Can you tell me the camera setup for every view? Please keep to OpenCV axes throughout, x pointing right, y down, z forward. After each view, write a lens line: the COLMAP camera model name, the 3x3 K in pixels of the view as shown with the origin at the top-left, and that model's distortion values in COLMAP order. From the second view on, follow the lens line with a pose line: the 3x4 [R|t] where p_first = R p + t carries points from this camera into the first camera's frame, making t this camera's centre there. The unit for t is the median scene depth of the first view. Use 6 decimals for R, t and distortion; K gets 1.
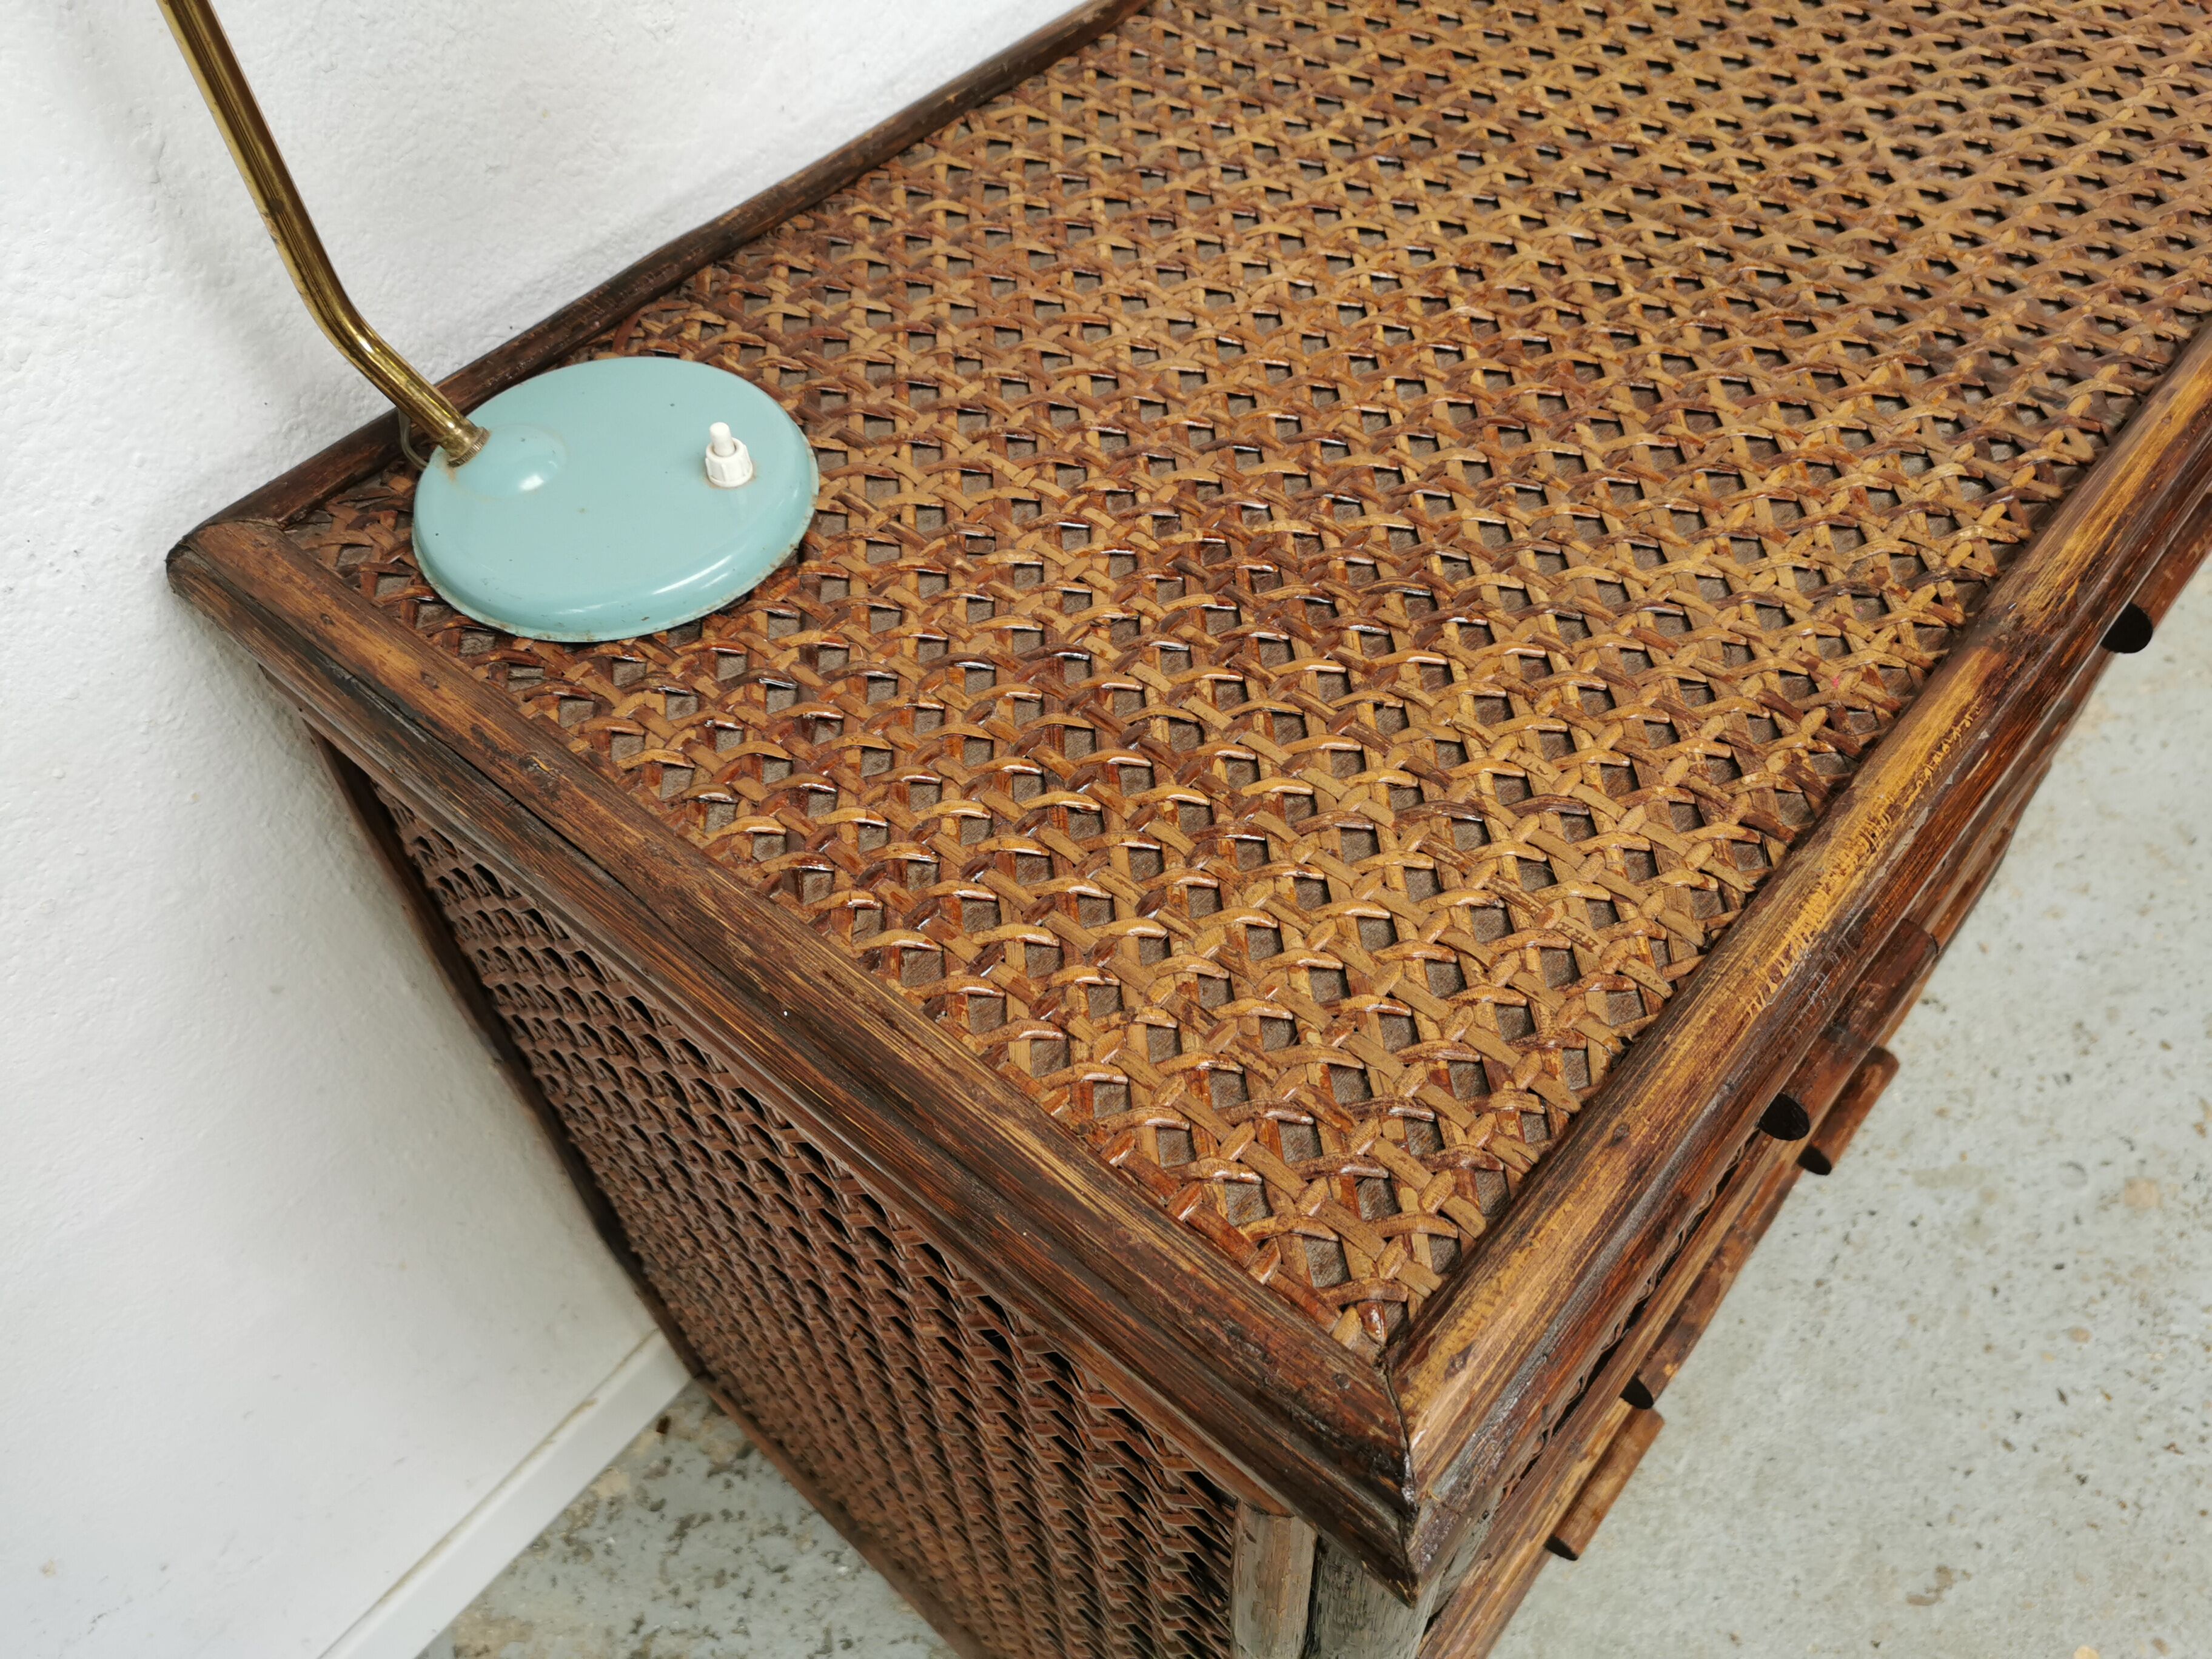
lens RADIAL K [[1716.6, 0, 1111.0], [0, 1716.6, 831.3], [0, 0, 1]] dist [0.049046, -0.070629]
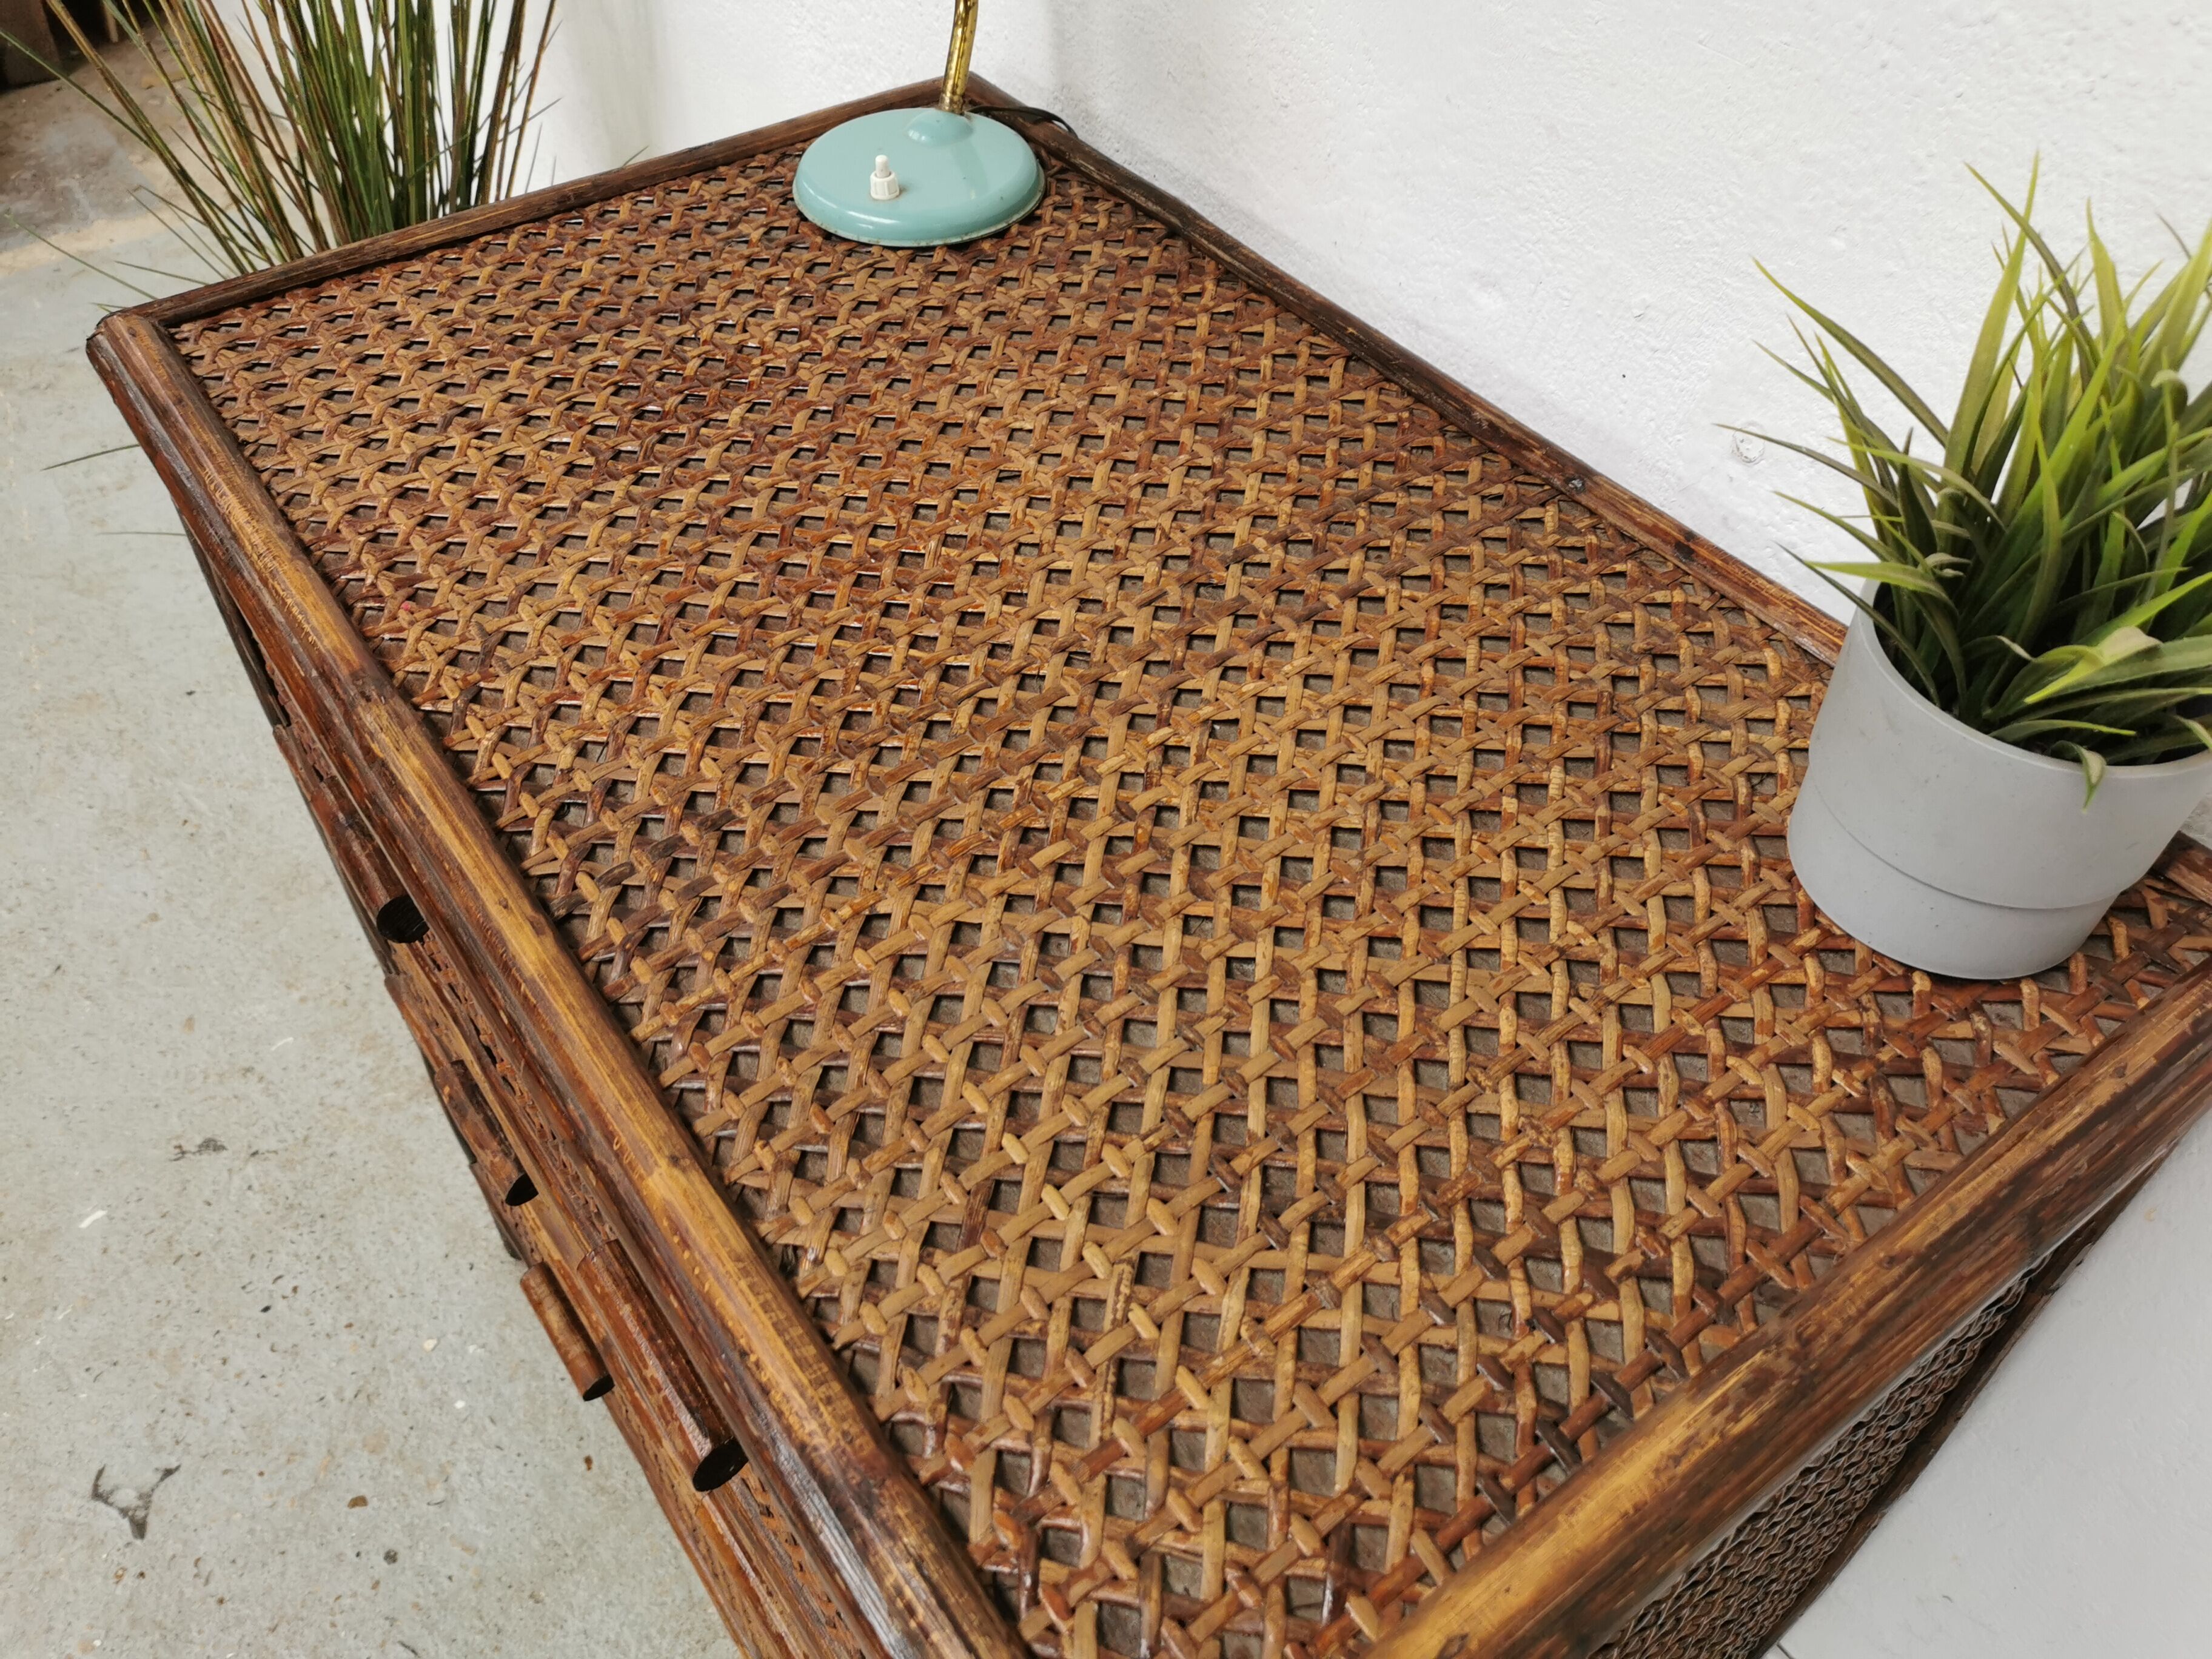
lens RADIAL K [[1716.6, 0, 1111.0], [0, 1716.6, 831.3], [0, 0, 1]] dist [0.049046, -0.070629]
pose [[-0.229705, 0.725082, -0.649224, 1.108952], [-0.762579, 0.280394, 0.582969, -1.059446], [0.604739, 0.628995, 0.488524, 0.685832]]
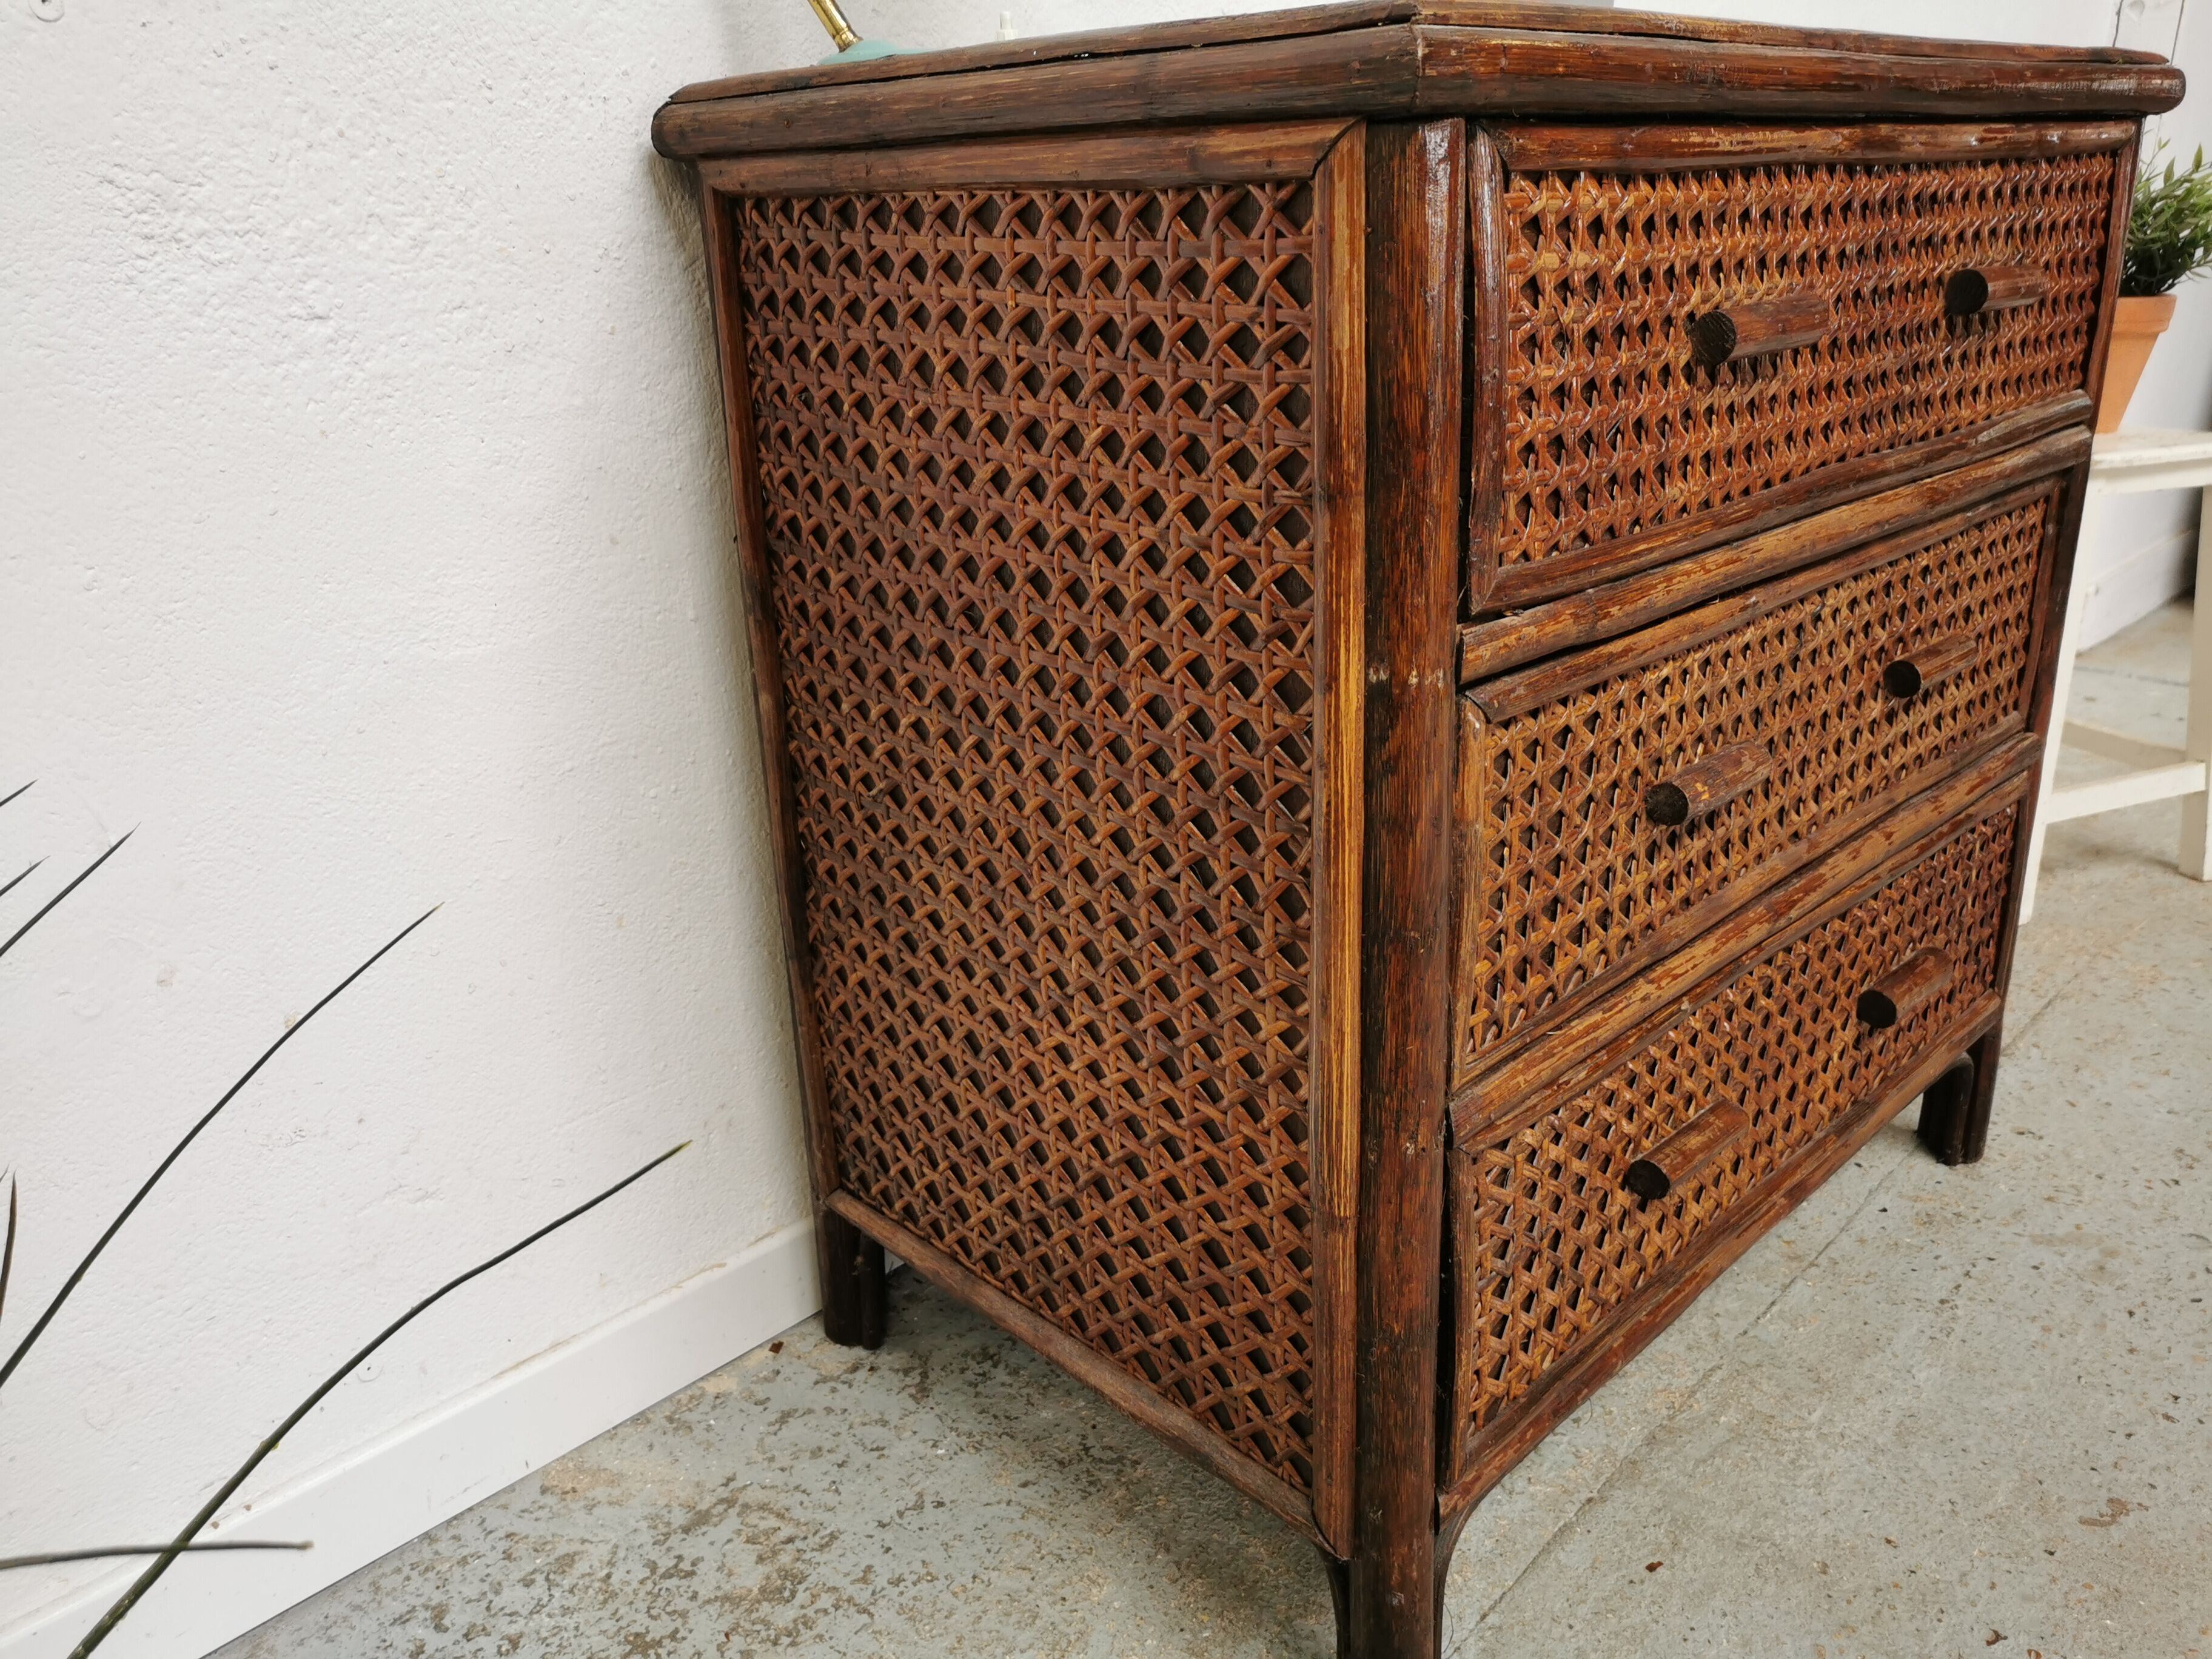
lens RADIAL K [[1707.5, 0, 1114.1], [0, 1707.5, 836.1], [0, 0, 1]] dist [0.057259, -0.065231]
pose [[0.996640, 0.022091, -0.078870, 0.022003], [-0.059193, 0.859817, -0.507160, 1.180476], [0.056610, 0.510125, 0.858235, -0.012216]]
